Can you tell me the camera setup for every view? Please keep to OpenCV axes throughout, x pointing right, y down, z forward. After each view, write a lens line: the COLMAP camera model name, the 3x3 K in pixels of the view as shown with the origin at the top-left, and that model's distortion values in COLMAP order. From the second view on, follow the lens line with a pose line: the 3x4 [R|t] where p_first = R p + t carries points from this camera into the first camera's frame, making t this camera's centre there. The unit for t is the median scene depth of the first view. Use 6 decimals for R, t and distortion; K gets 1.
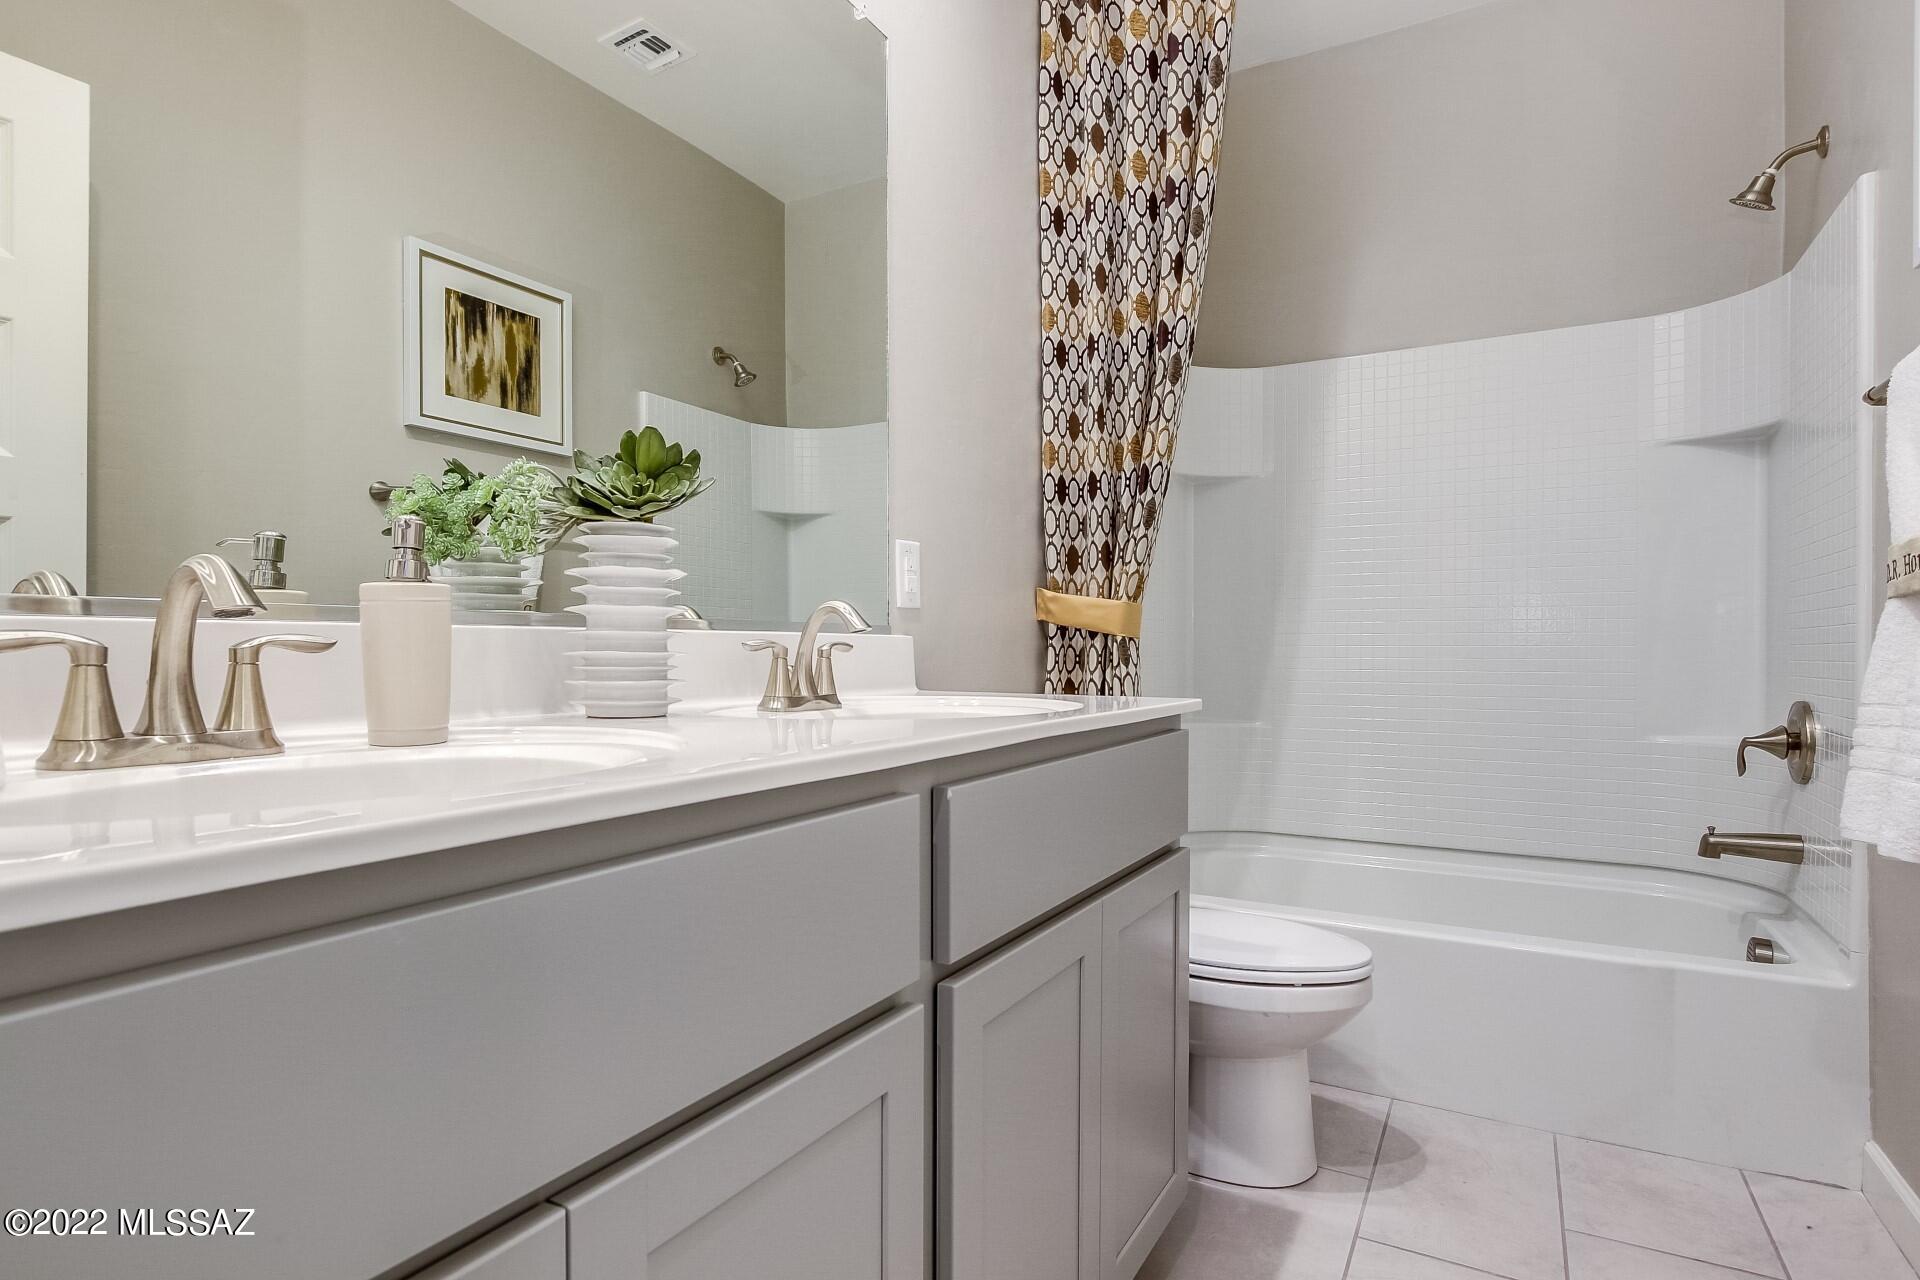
lens RADIAL K [[1039.7, 0, 960.0], [0, 1039.7, 640.0], [0, 0, 1]] dist [-0.002179, 0.000043]
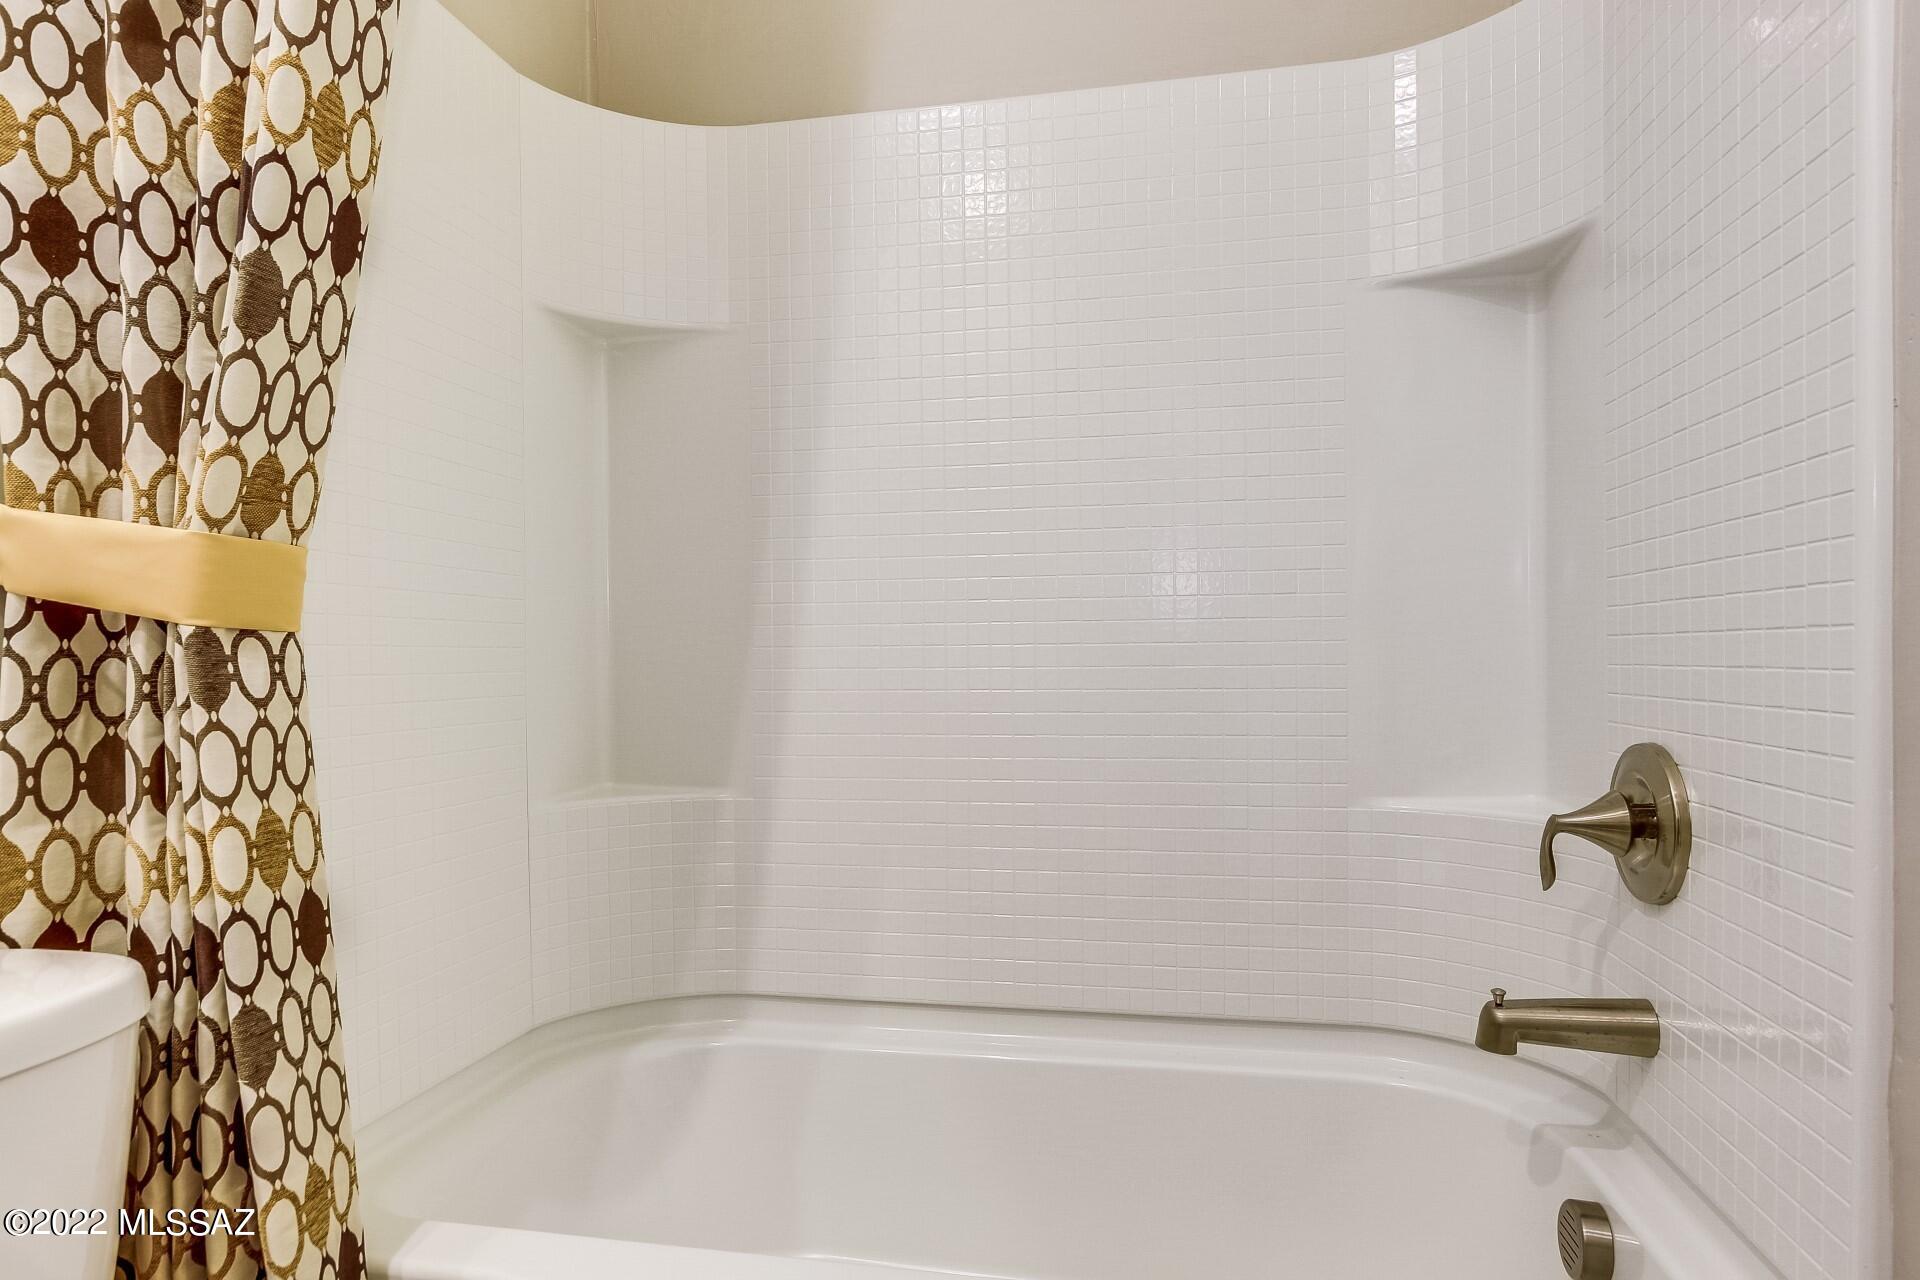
lens RADIAL K [[1212.4, 0, 956.7], [0, 1212.4, 635.7], [0, 0, 1]] dist [0.004536, 0.002226]
pose [[0.949837, -0.007649, 0.312652, 0.279956], [0.010975, 0.999900, -0.008880, 0.006773], [-0.312553, 0.011866, 0.949826, 0.507308]]
